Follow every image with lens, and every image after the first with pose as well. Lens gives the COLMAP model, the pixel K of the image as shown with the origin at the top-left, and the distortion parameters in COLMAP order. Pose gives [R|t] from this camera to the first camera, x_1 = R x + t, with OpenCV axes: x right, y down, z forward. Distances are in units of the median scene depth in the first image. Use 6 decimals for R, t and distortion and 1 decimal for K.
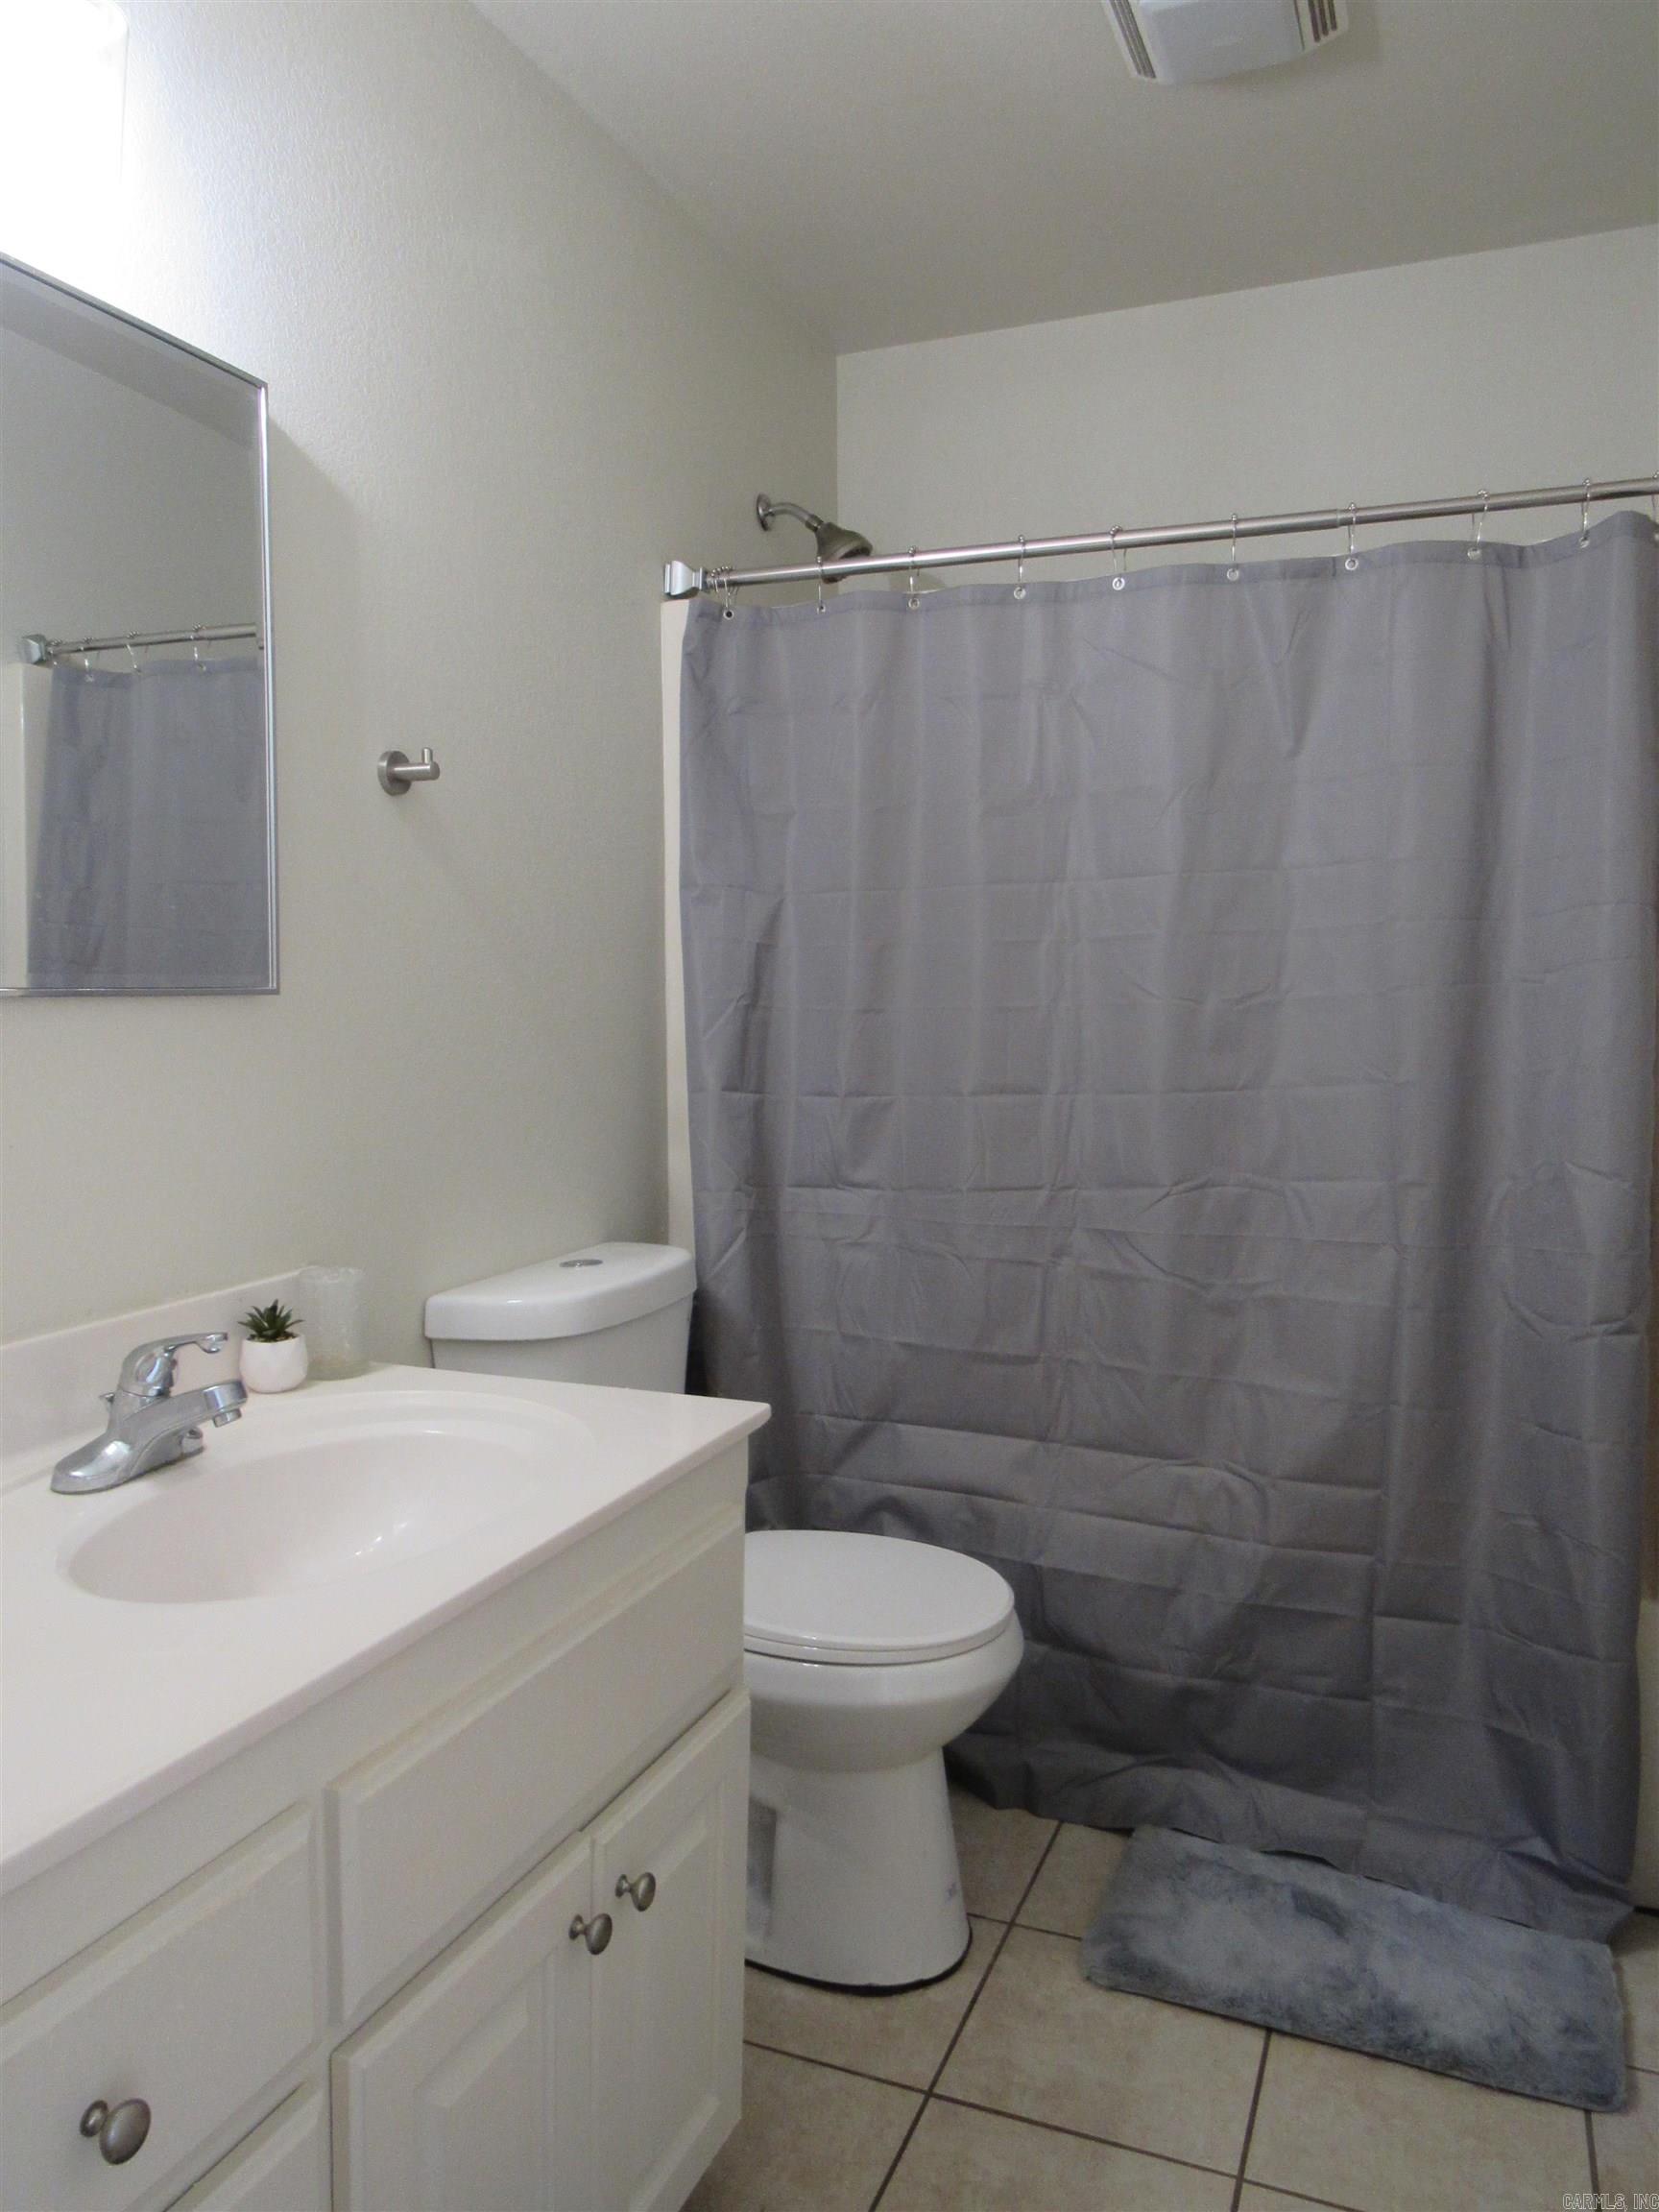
lens RADIAL K [[1597.6, 0, 829.5], [0, 1597.6, 1106.0], [0, 0, 1]] dist [-0.083158, 0.046640]
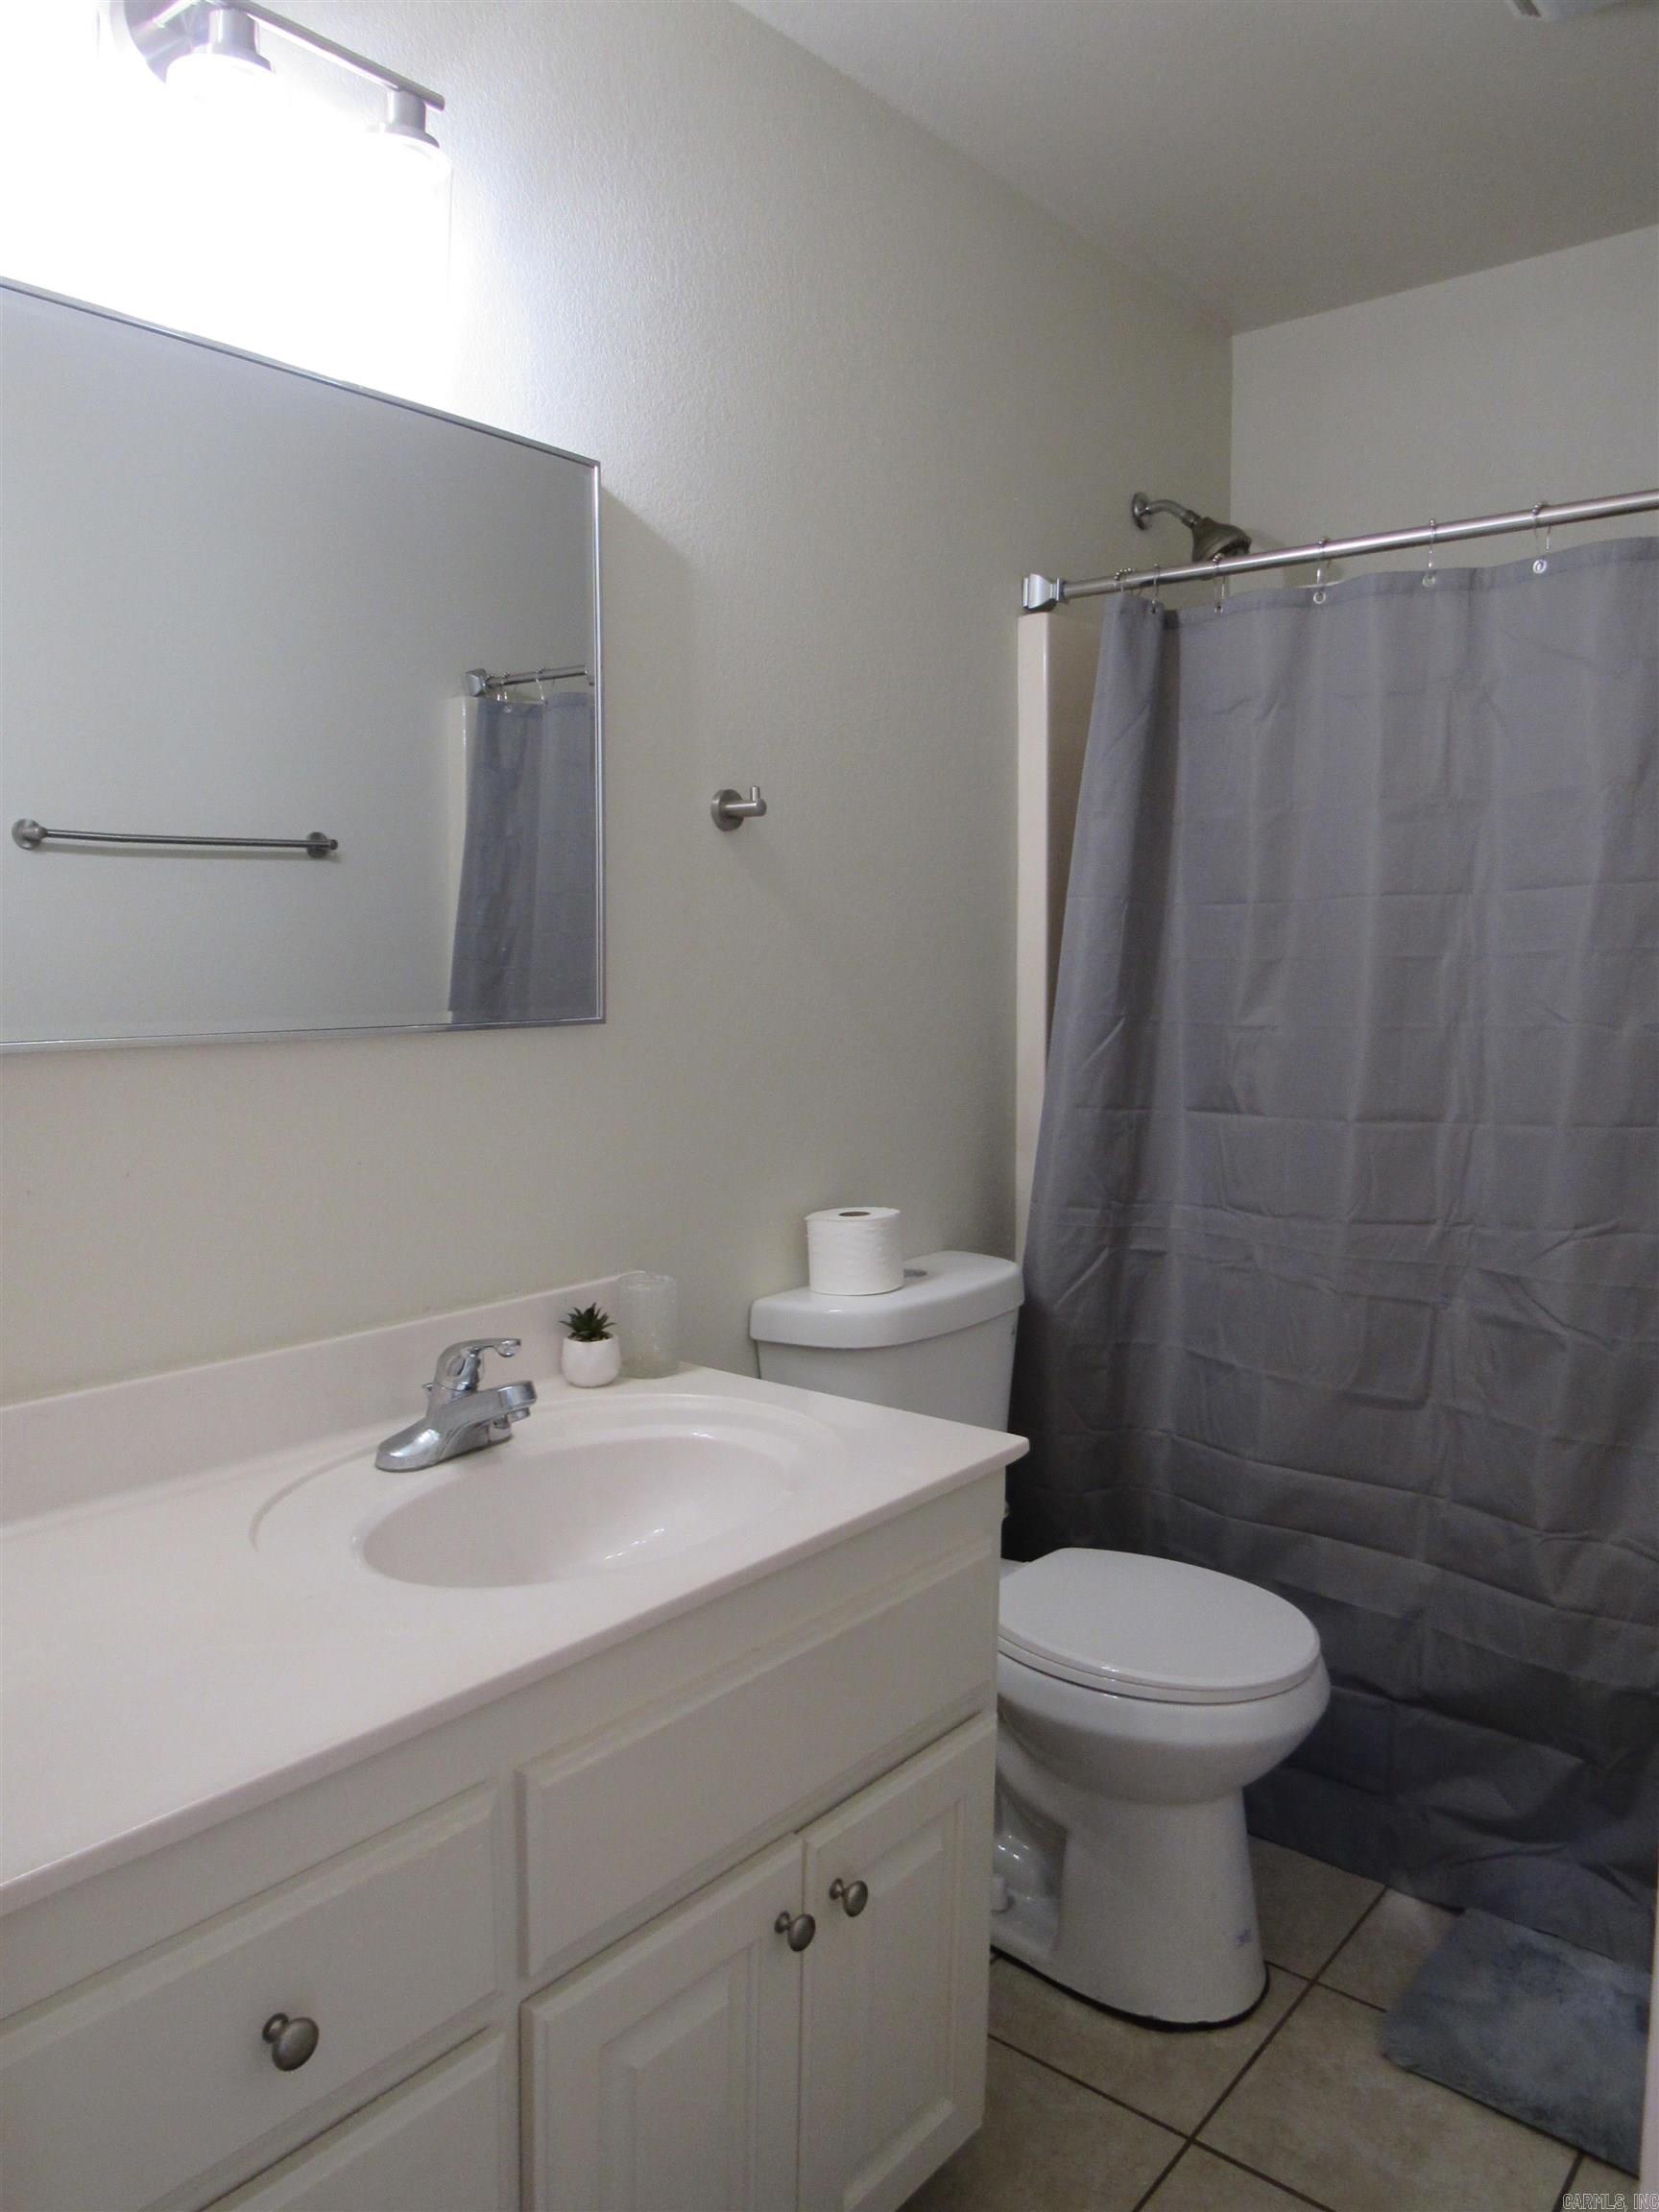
lens RADIAL K [[1598.2, 0, 829.5], [0, 1598.2, 1106.0], [0, 0, 1]] dist [-0.068739, 0.042878]
pose [[0.956517, 0.036631, -0.289367, 0.107792], [-0.030905, 0.999226, 0.024335, -0.040785], [0.290035, -0.014334, 0.956909, -0.009065]]
